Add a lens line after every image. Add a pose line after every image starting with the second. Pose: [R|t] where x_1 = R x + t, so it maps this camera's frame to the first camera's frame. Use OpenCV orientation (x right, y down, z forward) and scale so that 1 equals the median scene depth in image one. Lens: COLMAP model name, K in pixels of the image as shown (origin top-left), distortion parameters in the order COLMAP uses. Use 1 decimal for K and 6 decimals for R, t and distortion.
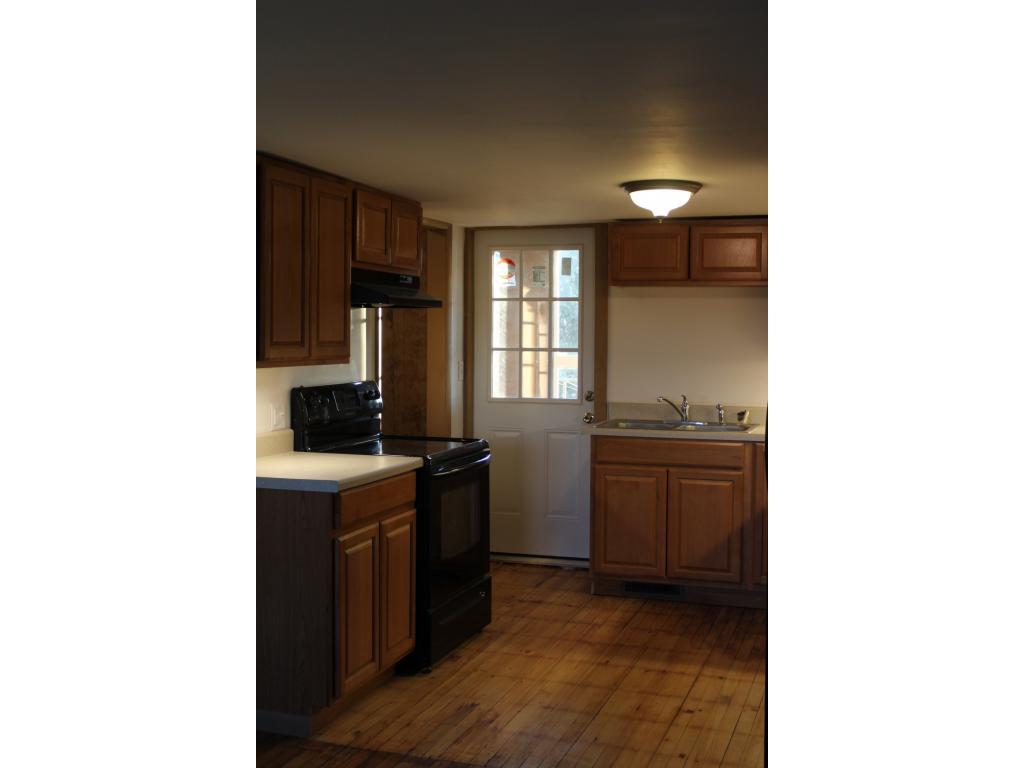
lens RADIAL K [[1157.9, 0, 512.1], [0, 1157.9, 393.2], [0, 0, 1]] dist [0.083849, 0.000000]
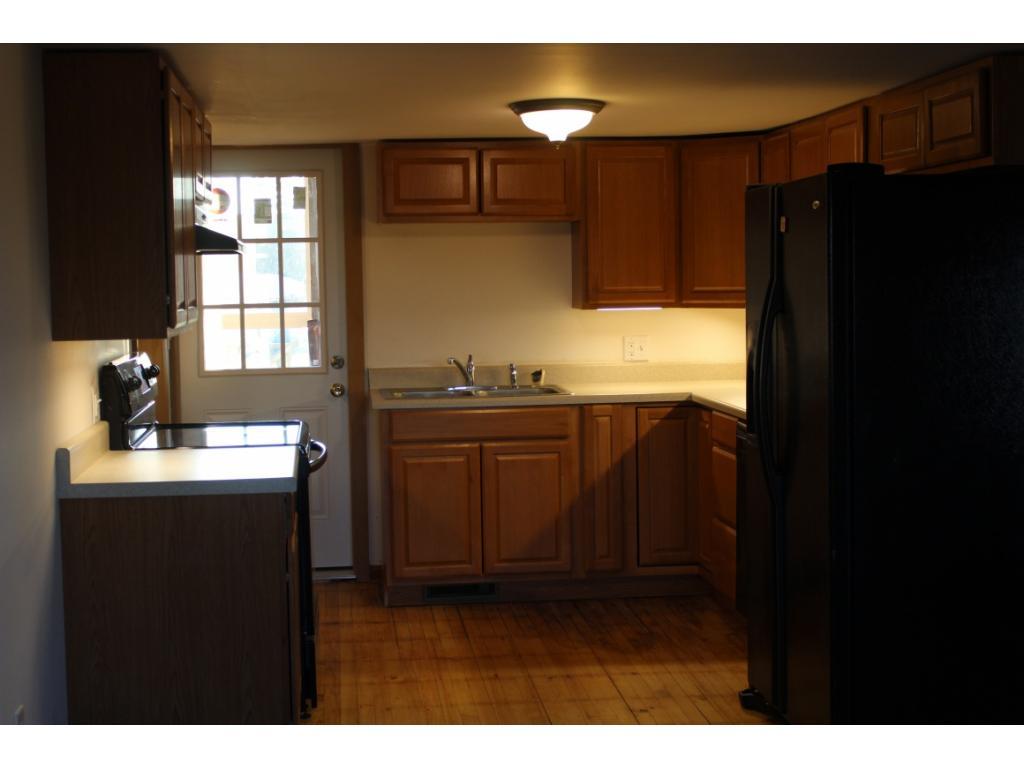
lens RADIAL K [[1525.8, 0, 511.7], [0, 1525.8, 378.6], [0, 0, 1]] dist [-0.005336, 0.000000]
pose [[0.905882, -0.051008, 0.420446, -0.290508], [0.046002, 0.998698, 0.022046, -0.004085], [-0.421023, -0.000630, 0.907050, 0.005412]]
